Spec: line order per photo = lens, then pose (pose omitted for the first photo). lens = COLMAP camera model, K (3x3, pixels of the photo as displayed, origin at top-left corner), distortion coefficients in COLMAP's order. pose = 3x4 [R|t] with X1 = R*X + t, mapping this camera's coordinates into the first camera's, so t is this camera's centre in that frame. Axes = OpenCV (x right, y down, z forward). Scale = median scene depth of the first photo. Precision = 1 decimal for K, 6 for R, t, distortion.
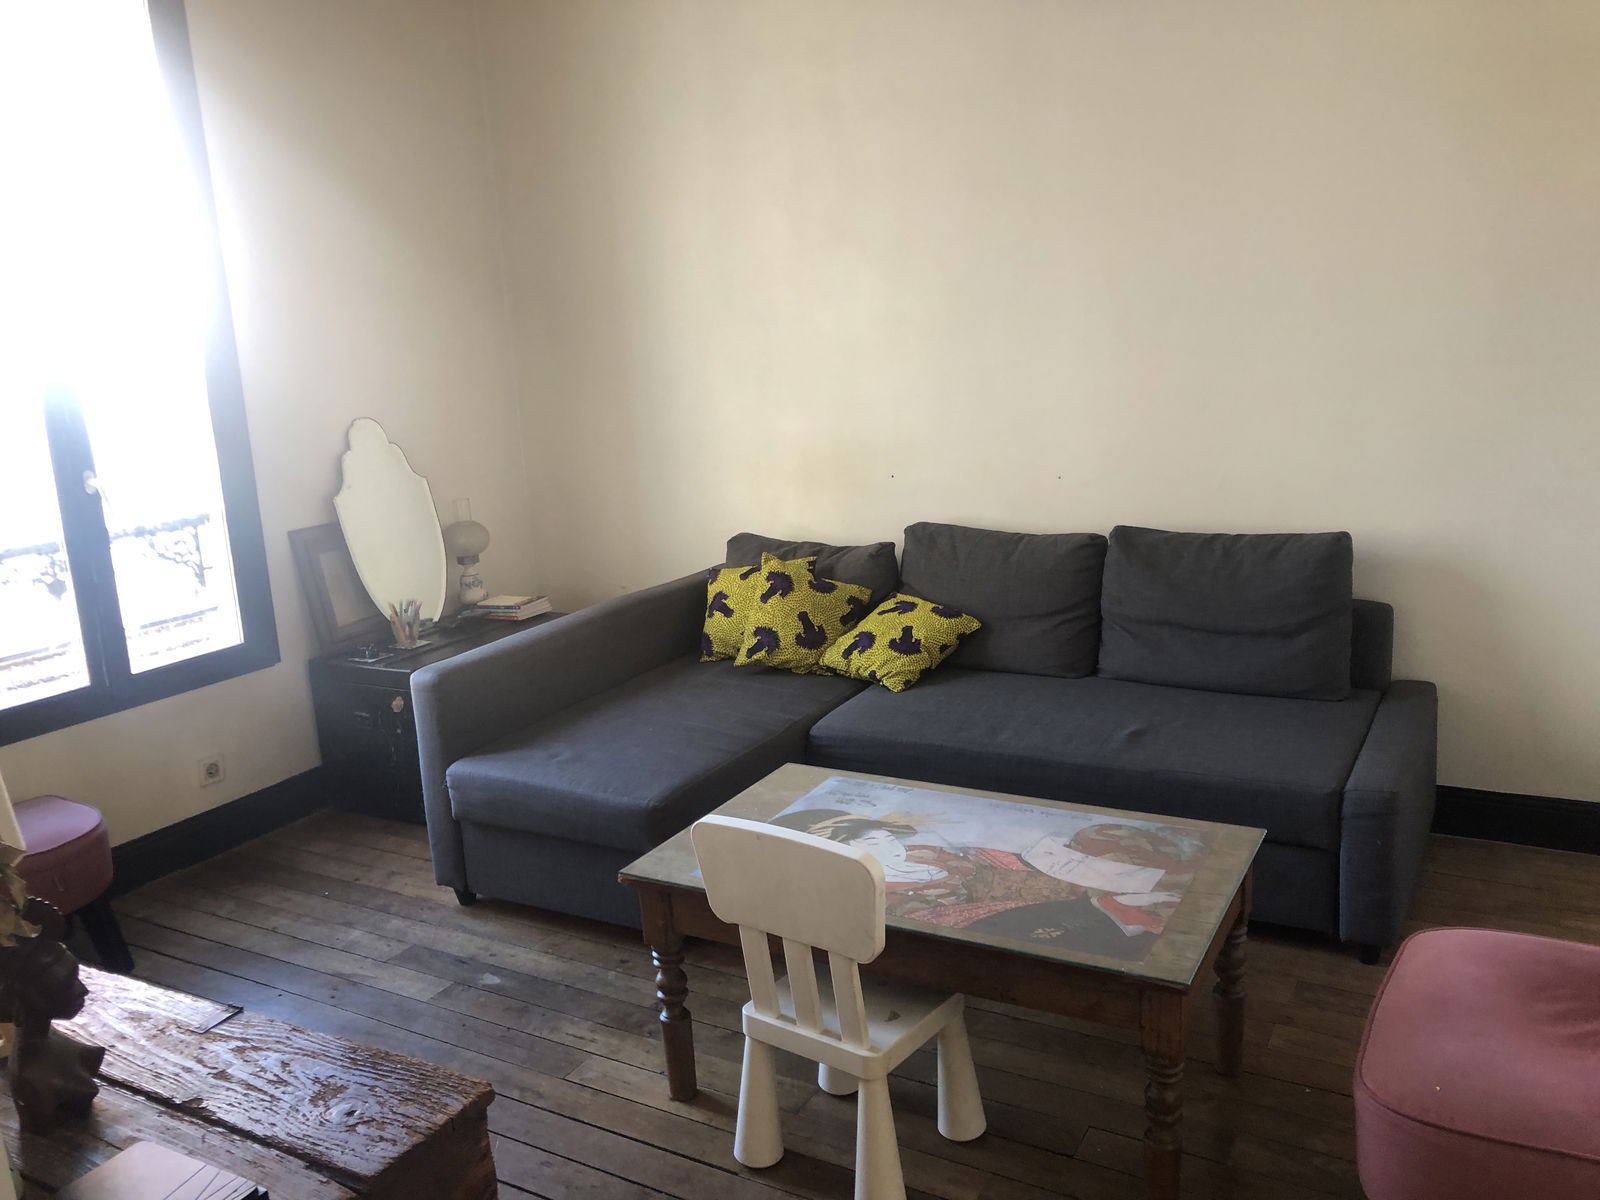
lens RADIAL K [[1277.9, 0, 814.0], [0, 1277.9, 586.7], [0, 0, 1]] dist [0.023264, -0.012534]
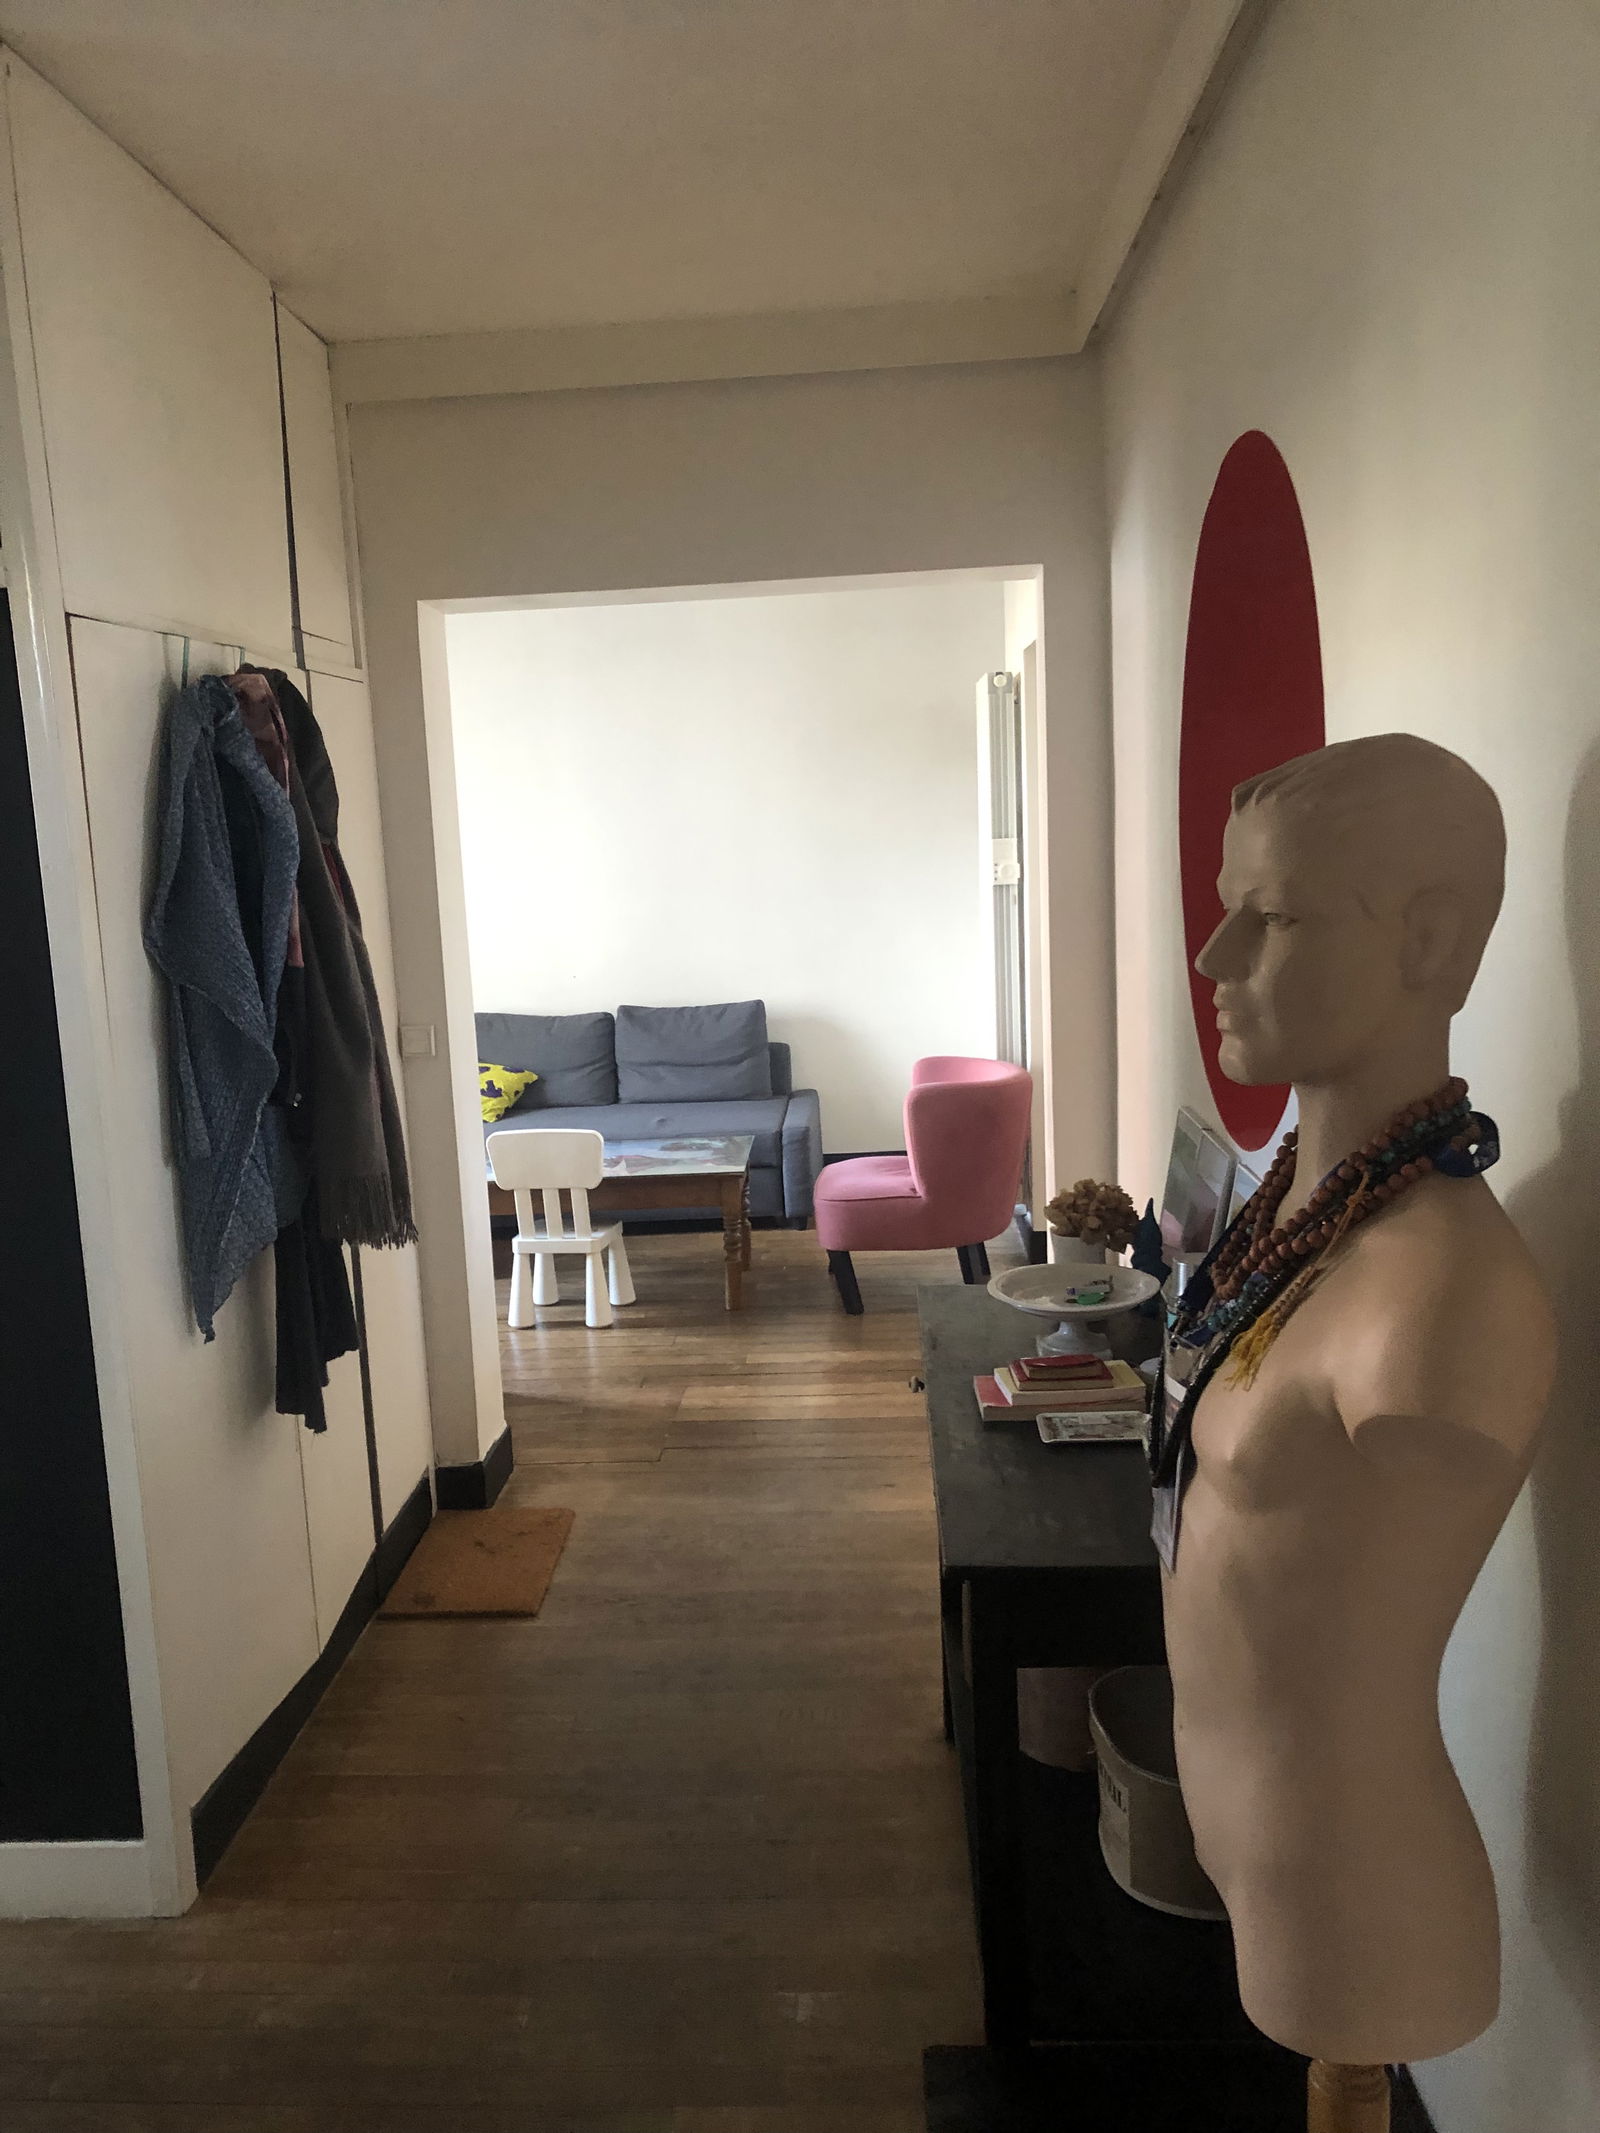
lens RADIAL K [[1703.6, 0, 786.3], [0, 1703.6, 1067.2], [0, 0, 1]] dist [0.023264, -0.012534]
pose [[0.892045, -0.052066, 0.448937, -0.497954], [0.089066, 0.994114, -0.061683, 0.167143], [-0.443083, 0.095009, 0.891432, -0.875097]]
